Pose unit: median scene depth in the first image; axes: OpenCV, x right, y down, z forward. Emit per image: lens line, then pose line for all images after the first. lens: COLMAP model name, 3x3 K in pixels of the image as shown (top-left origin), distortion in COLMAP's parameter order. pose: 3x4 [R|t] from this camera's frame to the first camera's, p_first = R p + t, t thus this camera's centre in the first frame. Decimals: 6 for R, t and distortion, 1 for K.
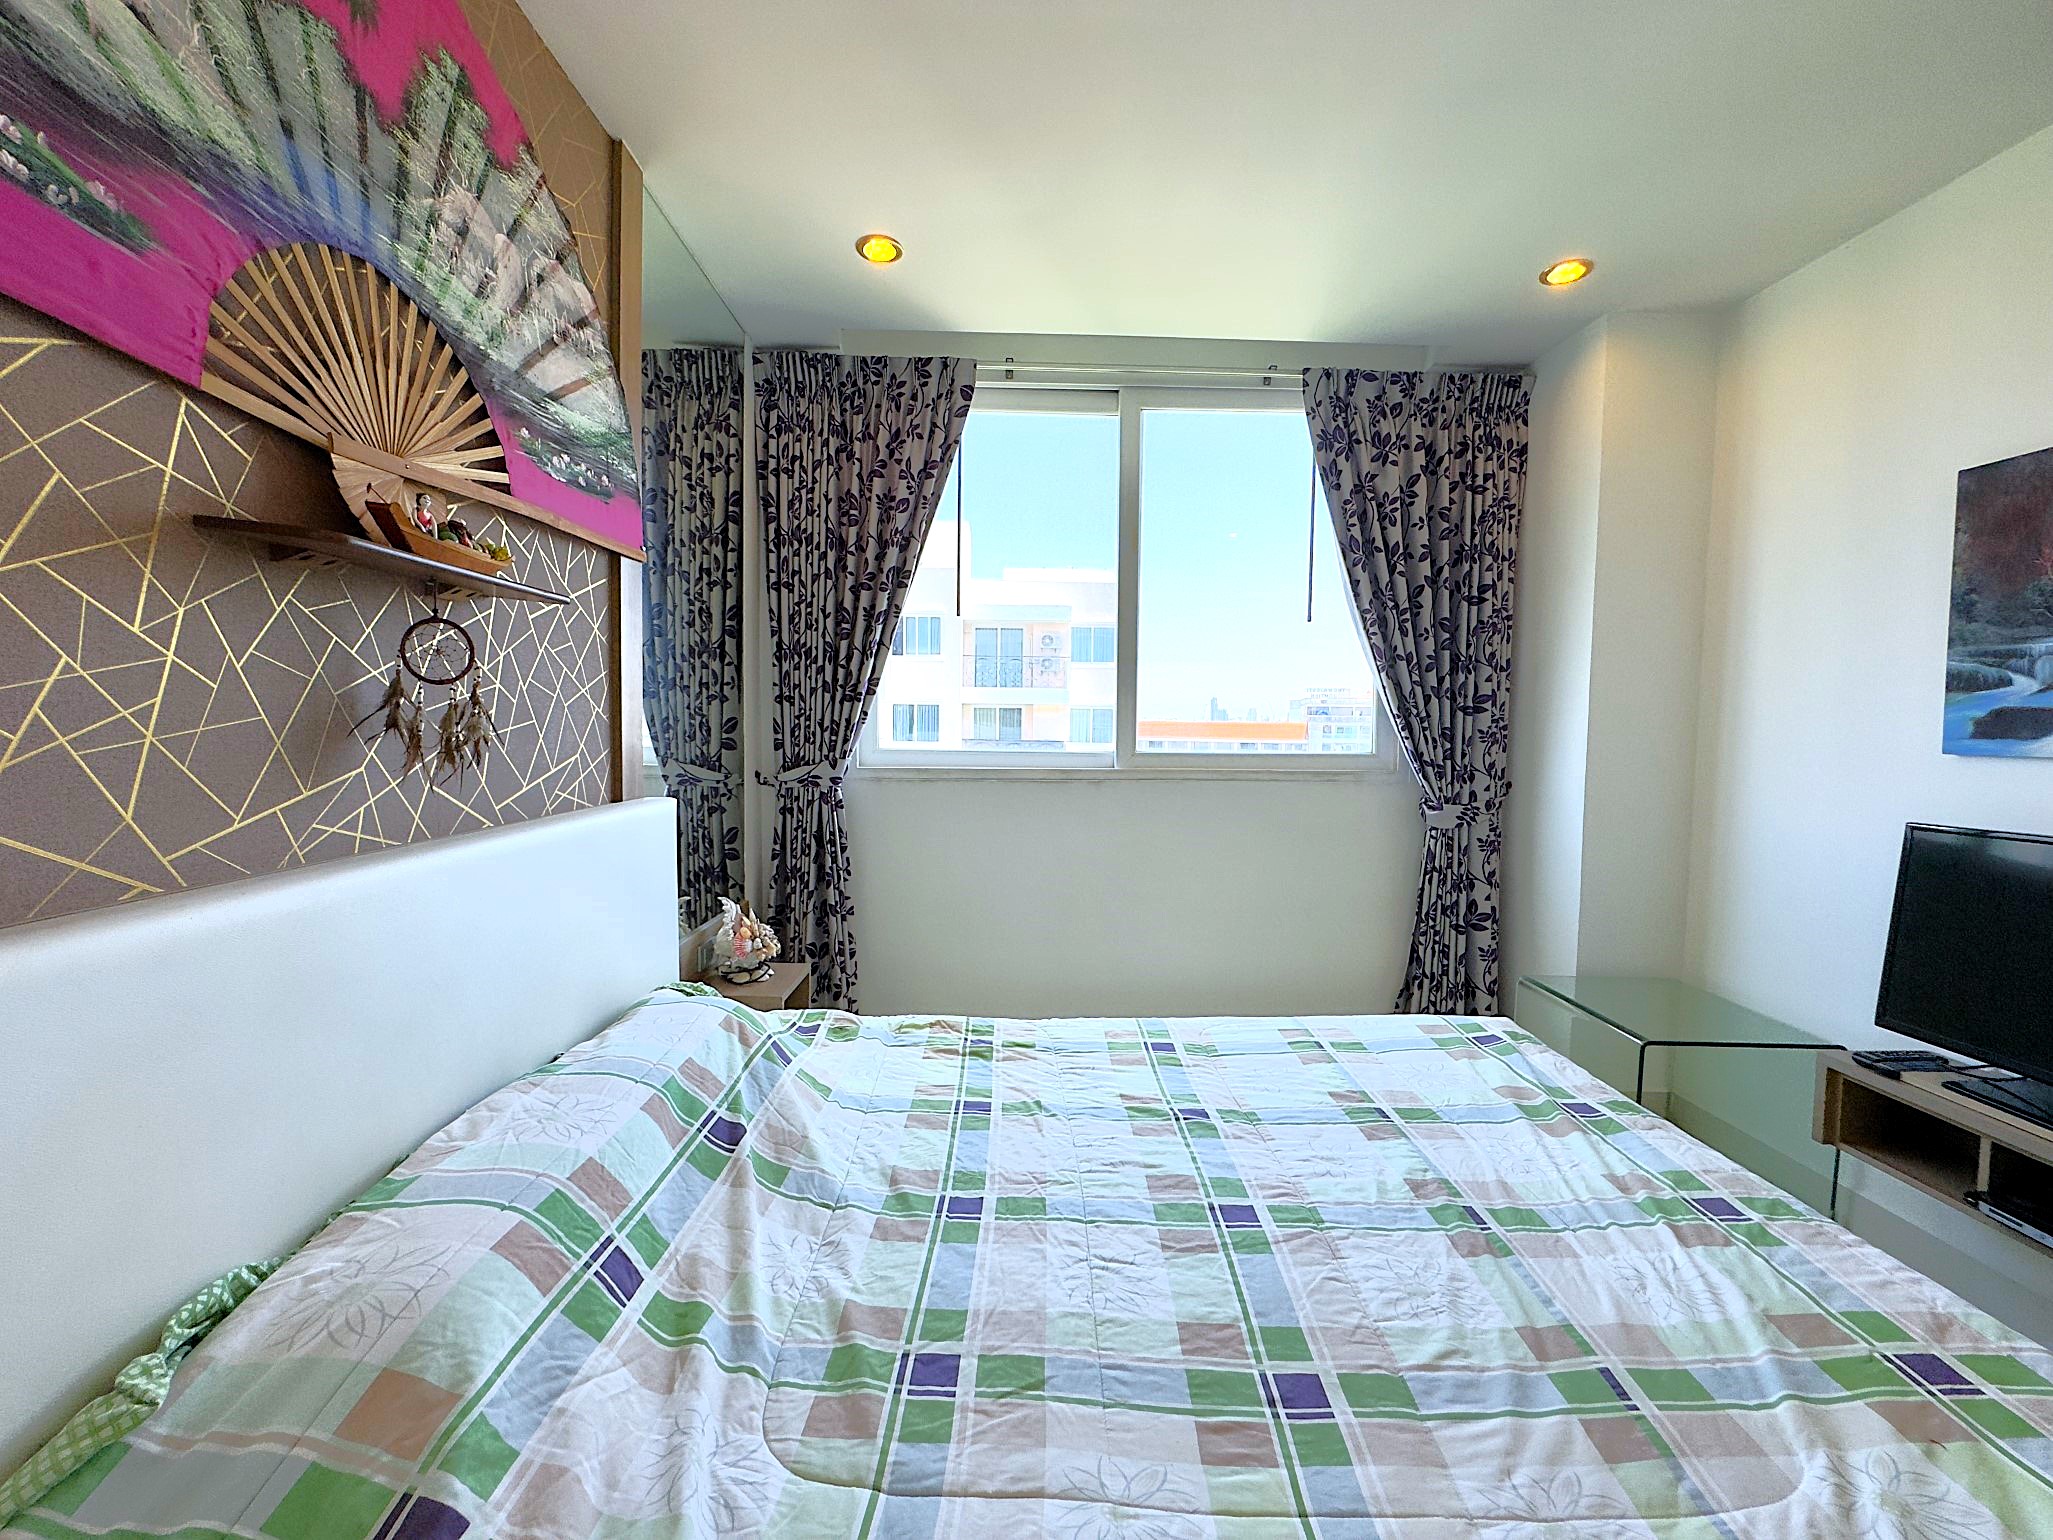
lens RADIAL K [[818.8, 0, 1025.4], [0, 818.8, 769.5], [0, 0, 1]] dist [-0.002562, 0.000482]
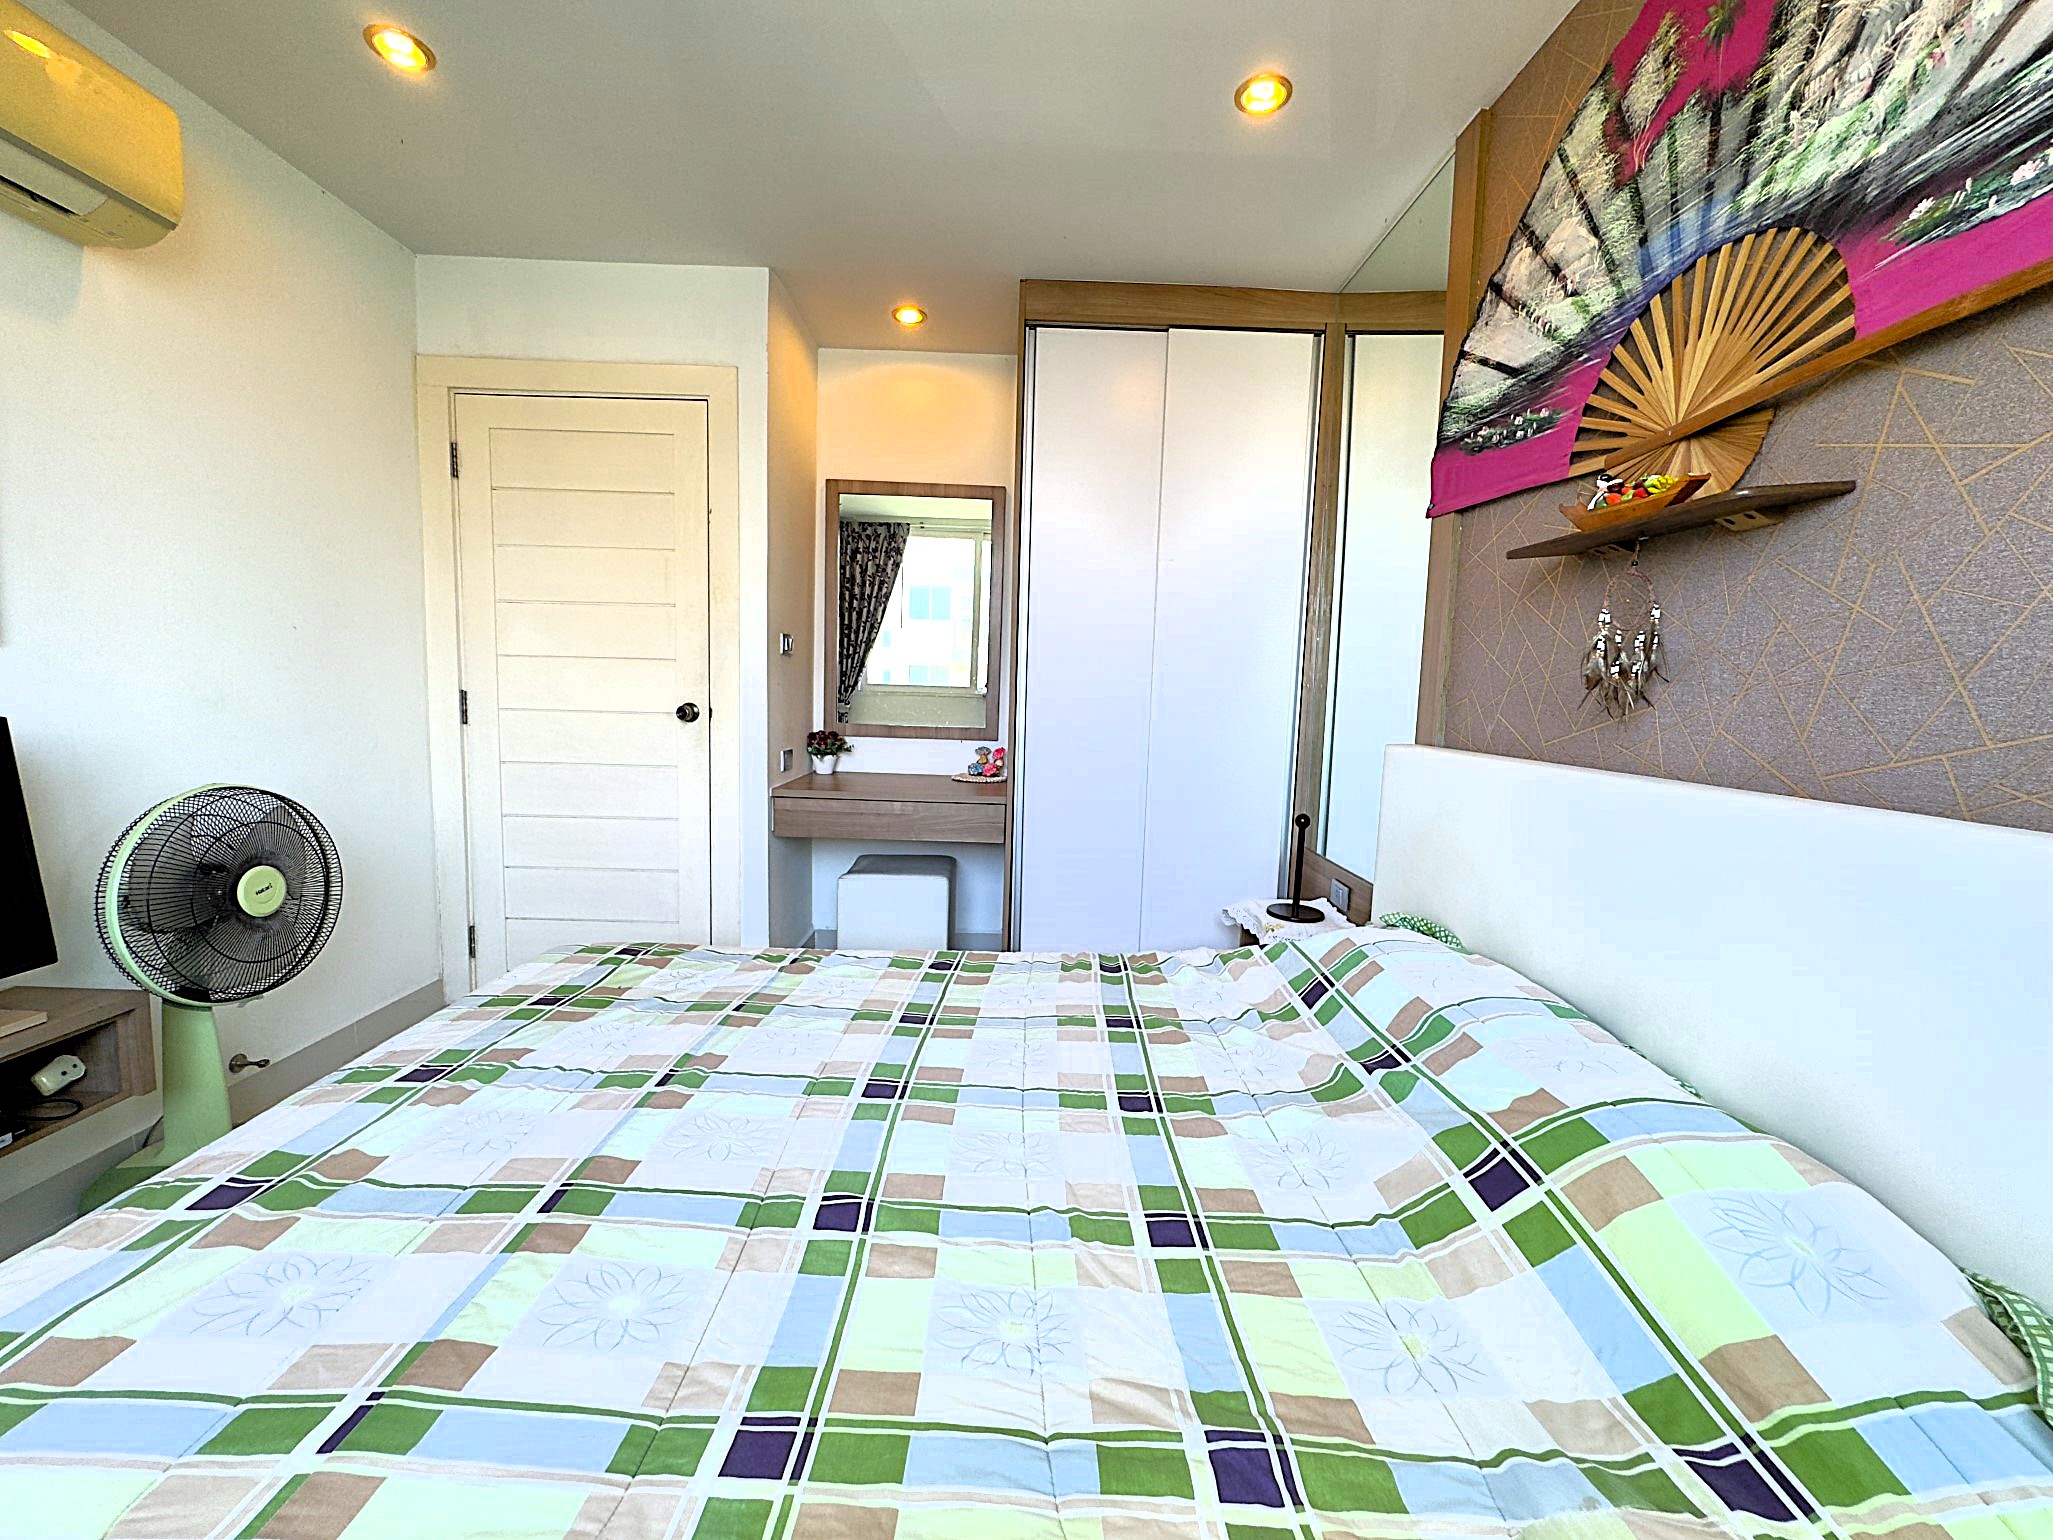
lens RADIAL K [[818.8, 0, 1025.4], [0, 818.8, 769.5], [0, 0, 1]] dist [-0.002562, 0.000482]
pose [[-0.999074, -0.042783, -0.004582, 0.069591], [-0.042969, 0.986521, 0.157891, -0.040293], [-0.002235, 0.157942, -0.987446, 1.495939]]
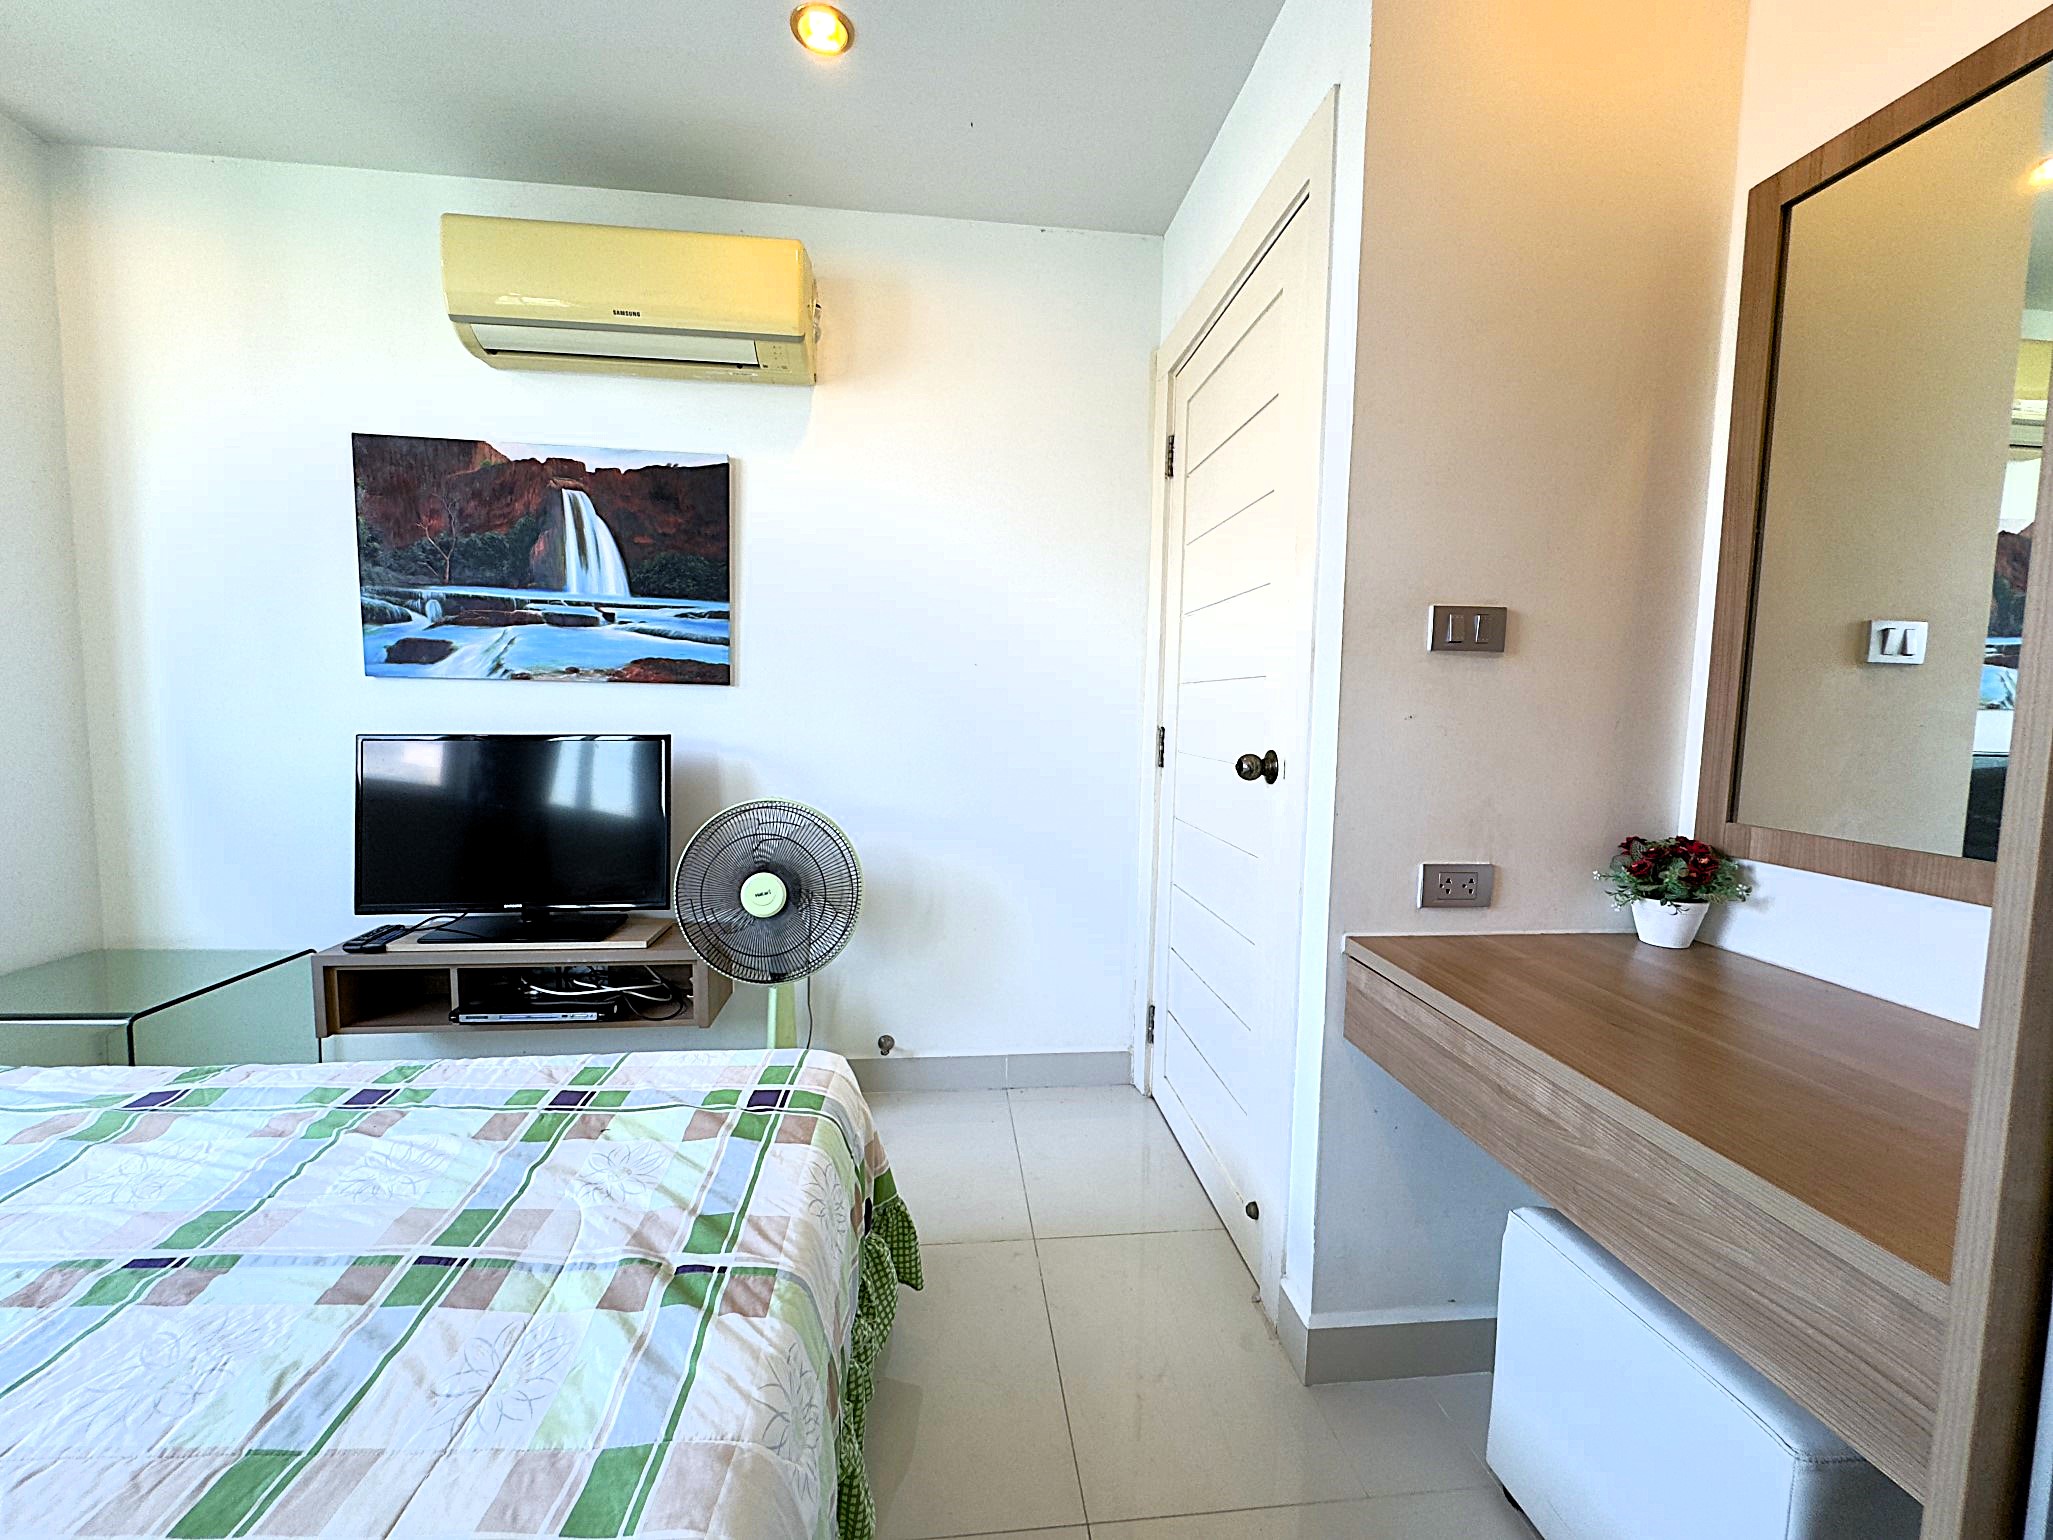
lens RADIAL K [[818.8, 0, 1025.4], [0, 818.8, 769.5], [0, 0, 1]] dist [-0.002562, 0.000482]
pose [[-0.096318, -0.094746, 0.990831, -0.170087], [0.035904, 0.994481, 0.098585, 0.036891], [-0.994703, 0.045071, -0.092385, 0.185294]]
